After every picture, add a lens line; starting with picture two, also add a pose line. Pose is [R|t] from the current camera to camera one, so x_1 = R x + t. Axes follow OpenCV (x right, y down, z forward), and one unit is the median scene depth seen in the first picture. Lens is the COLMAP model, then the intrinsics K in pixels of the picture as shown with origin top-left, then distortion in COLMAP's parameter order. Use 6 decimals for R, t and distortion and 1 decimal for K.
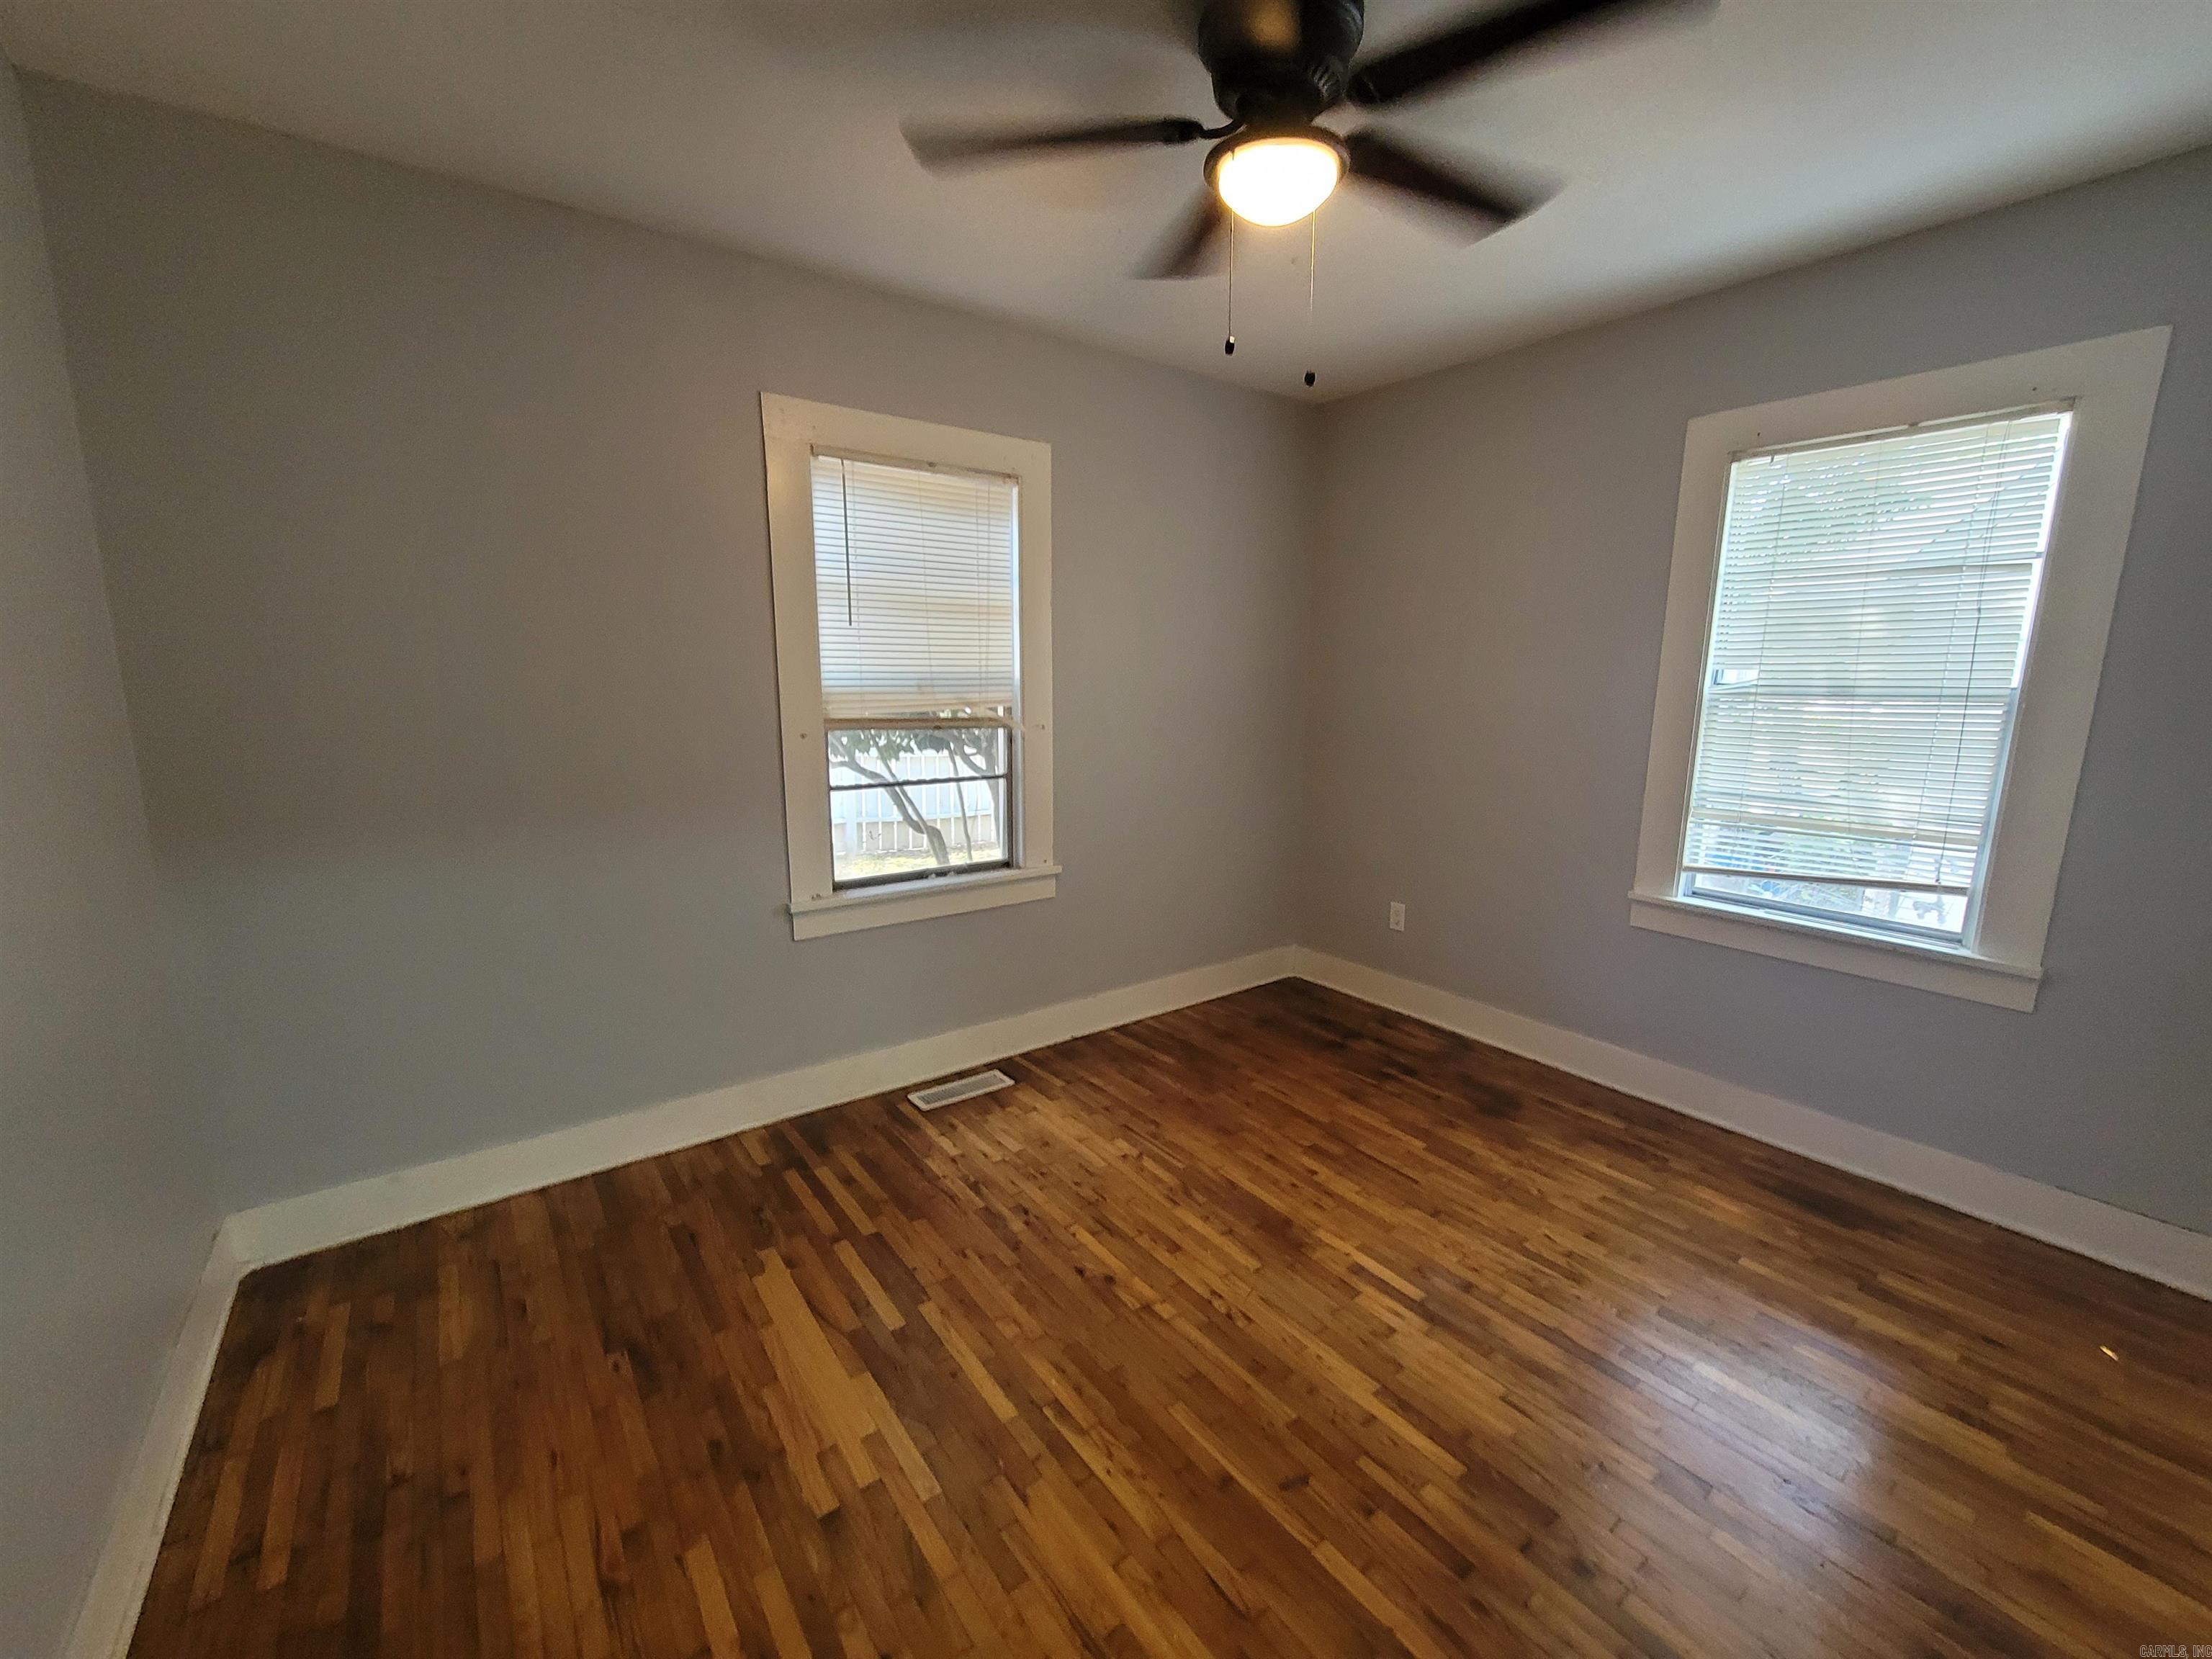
lens RADIAL K [[906.9, 0, 1117.8], [0, 906.9, 837.3], [0, 0, 1]] dist [-0.000281, 0.000317]
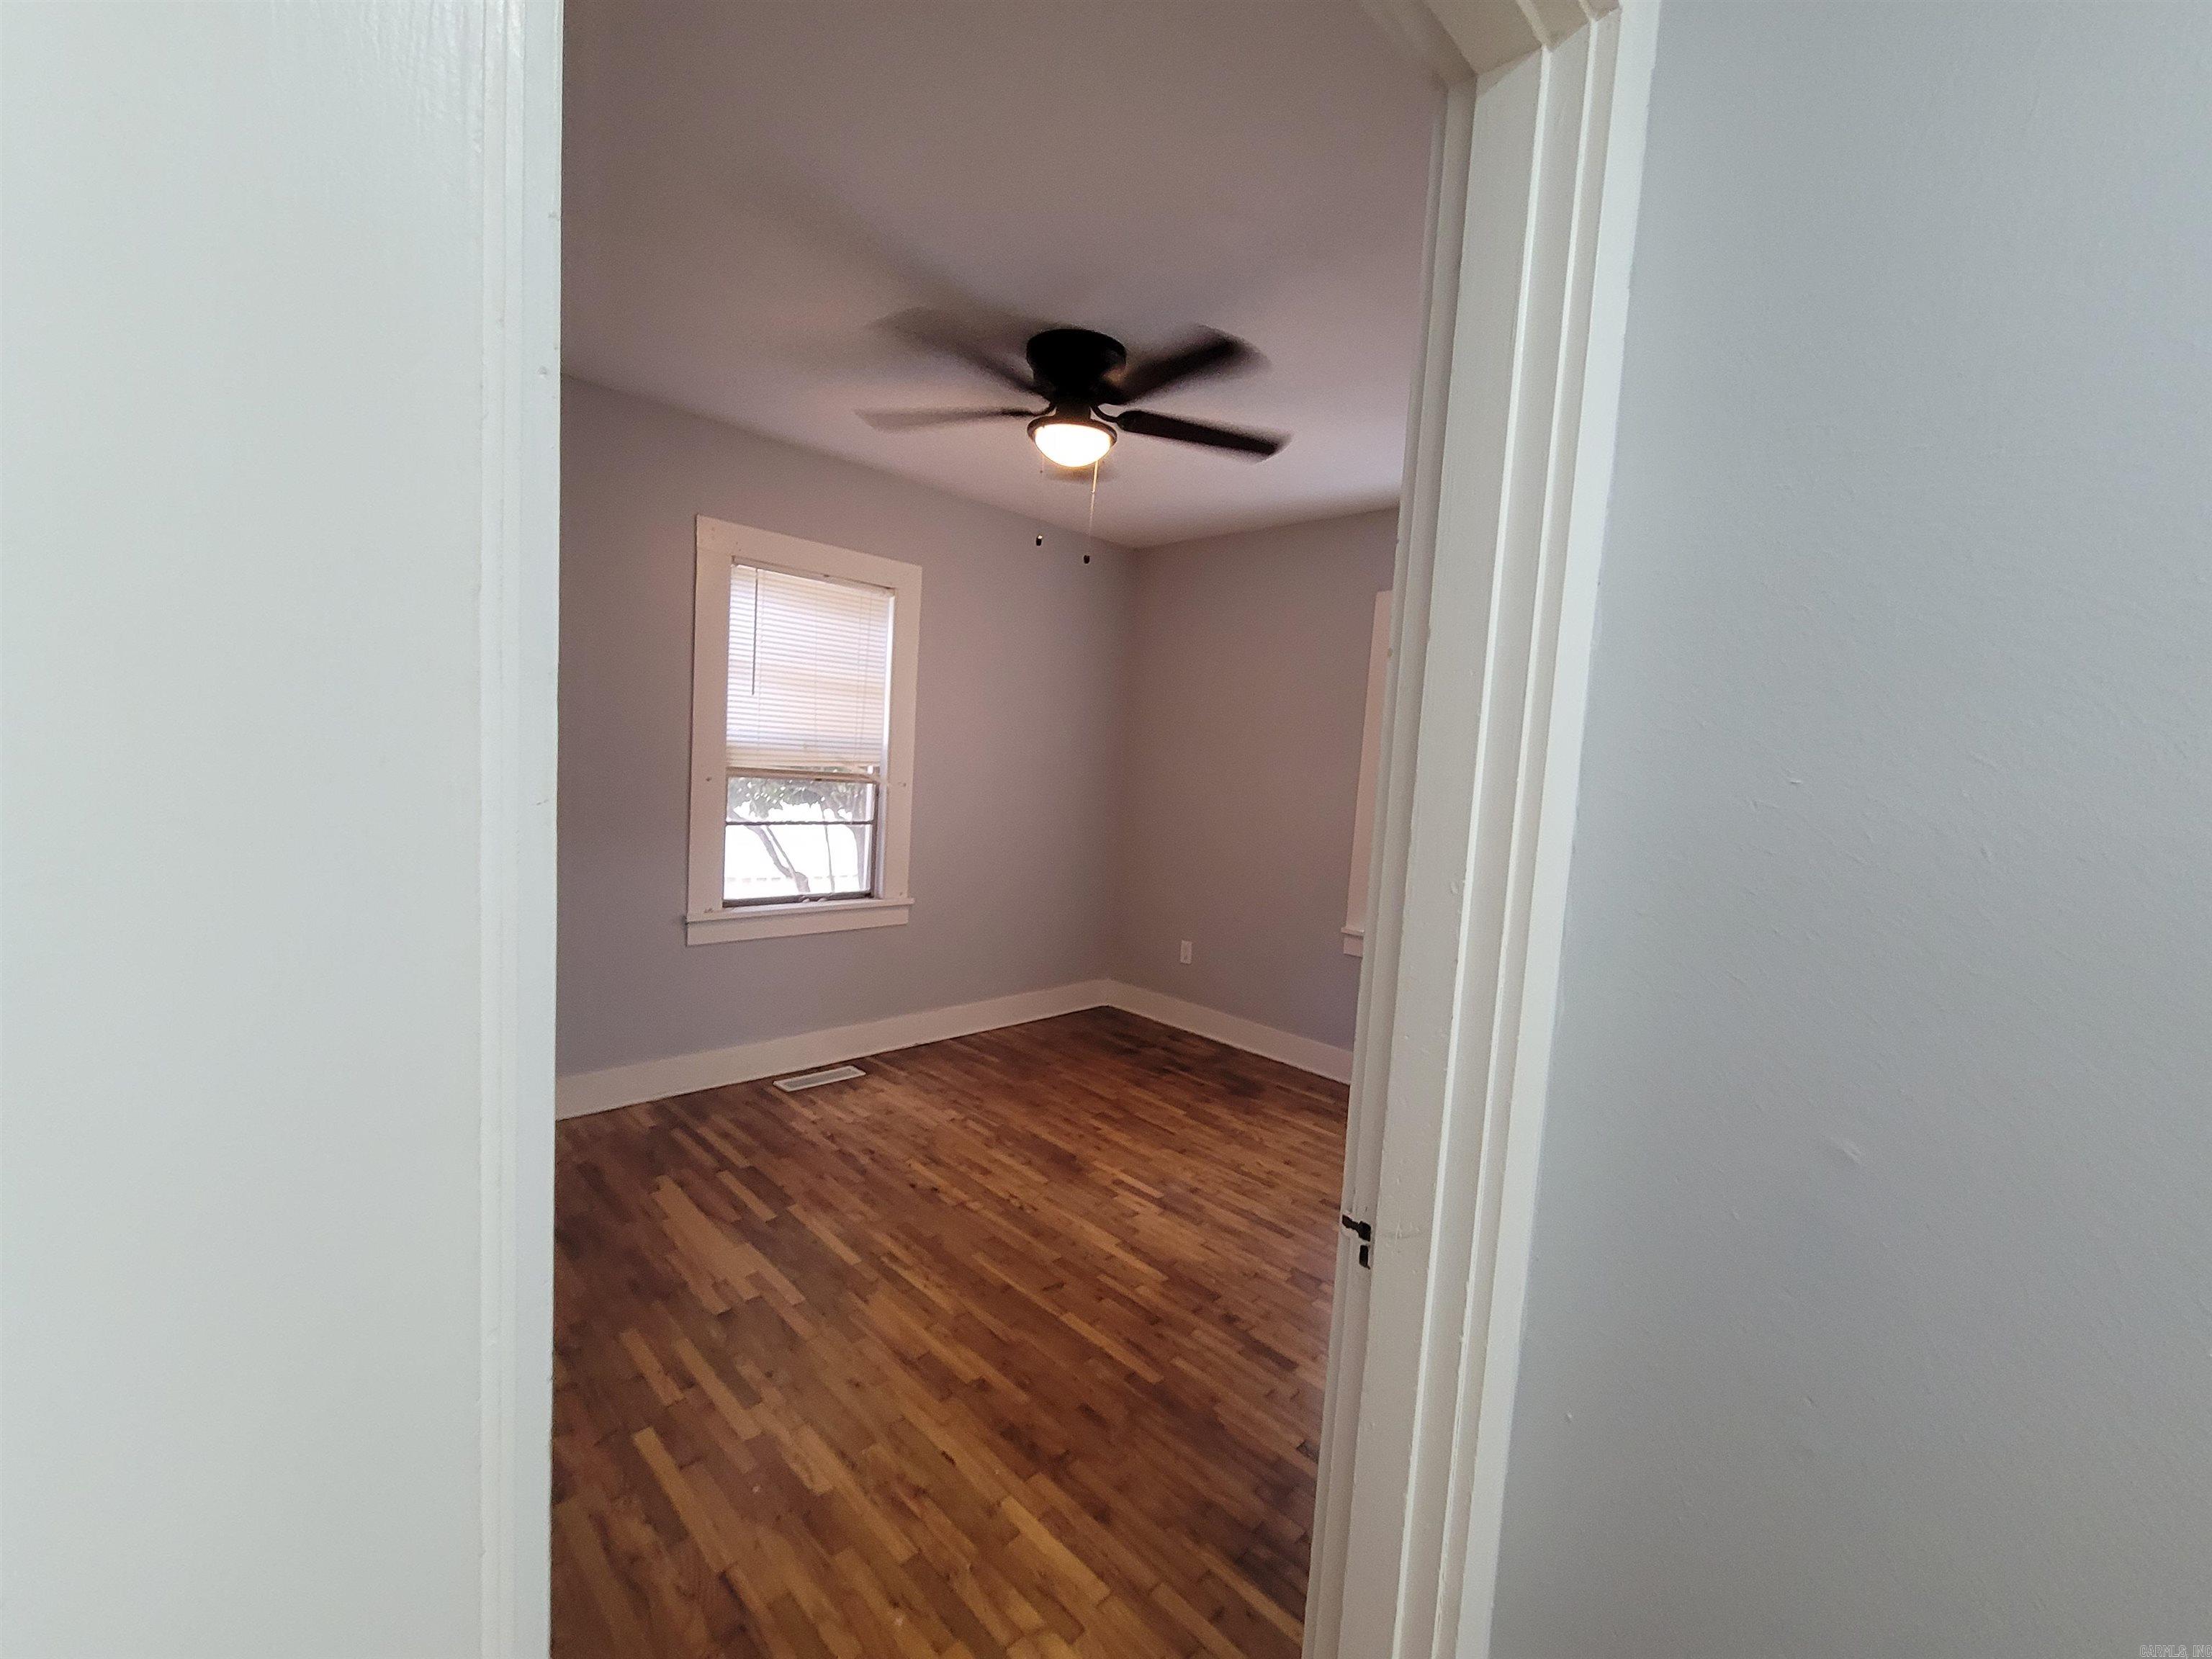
lens RADIAL K [[881.2, 0, 1099.5], [0, 881.2, 839.9], [0, 0, 1]] dist [-0.000511, 0.000034]
pose [[0.989299, 0.044126, 0.139069, 0.022164], [-0.032210, 0.995705, -0.086795, 0.063078], [-0.142302, 0.081387, 0.986472, -0.284072]]
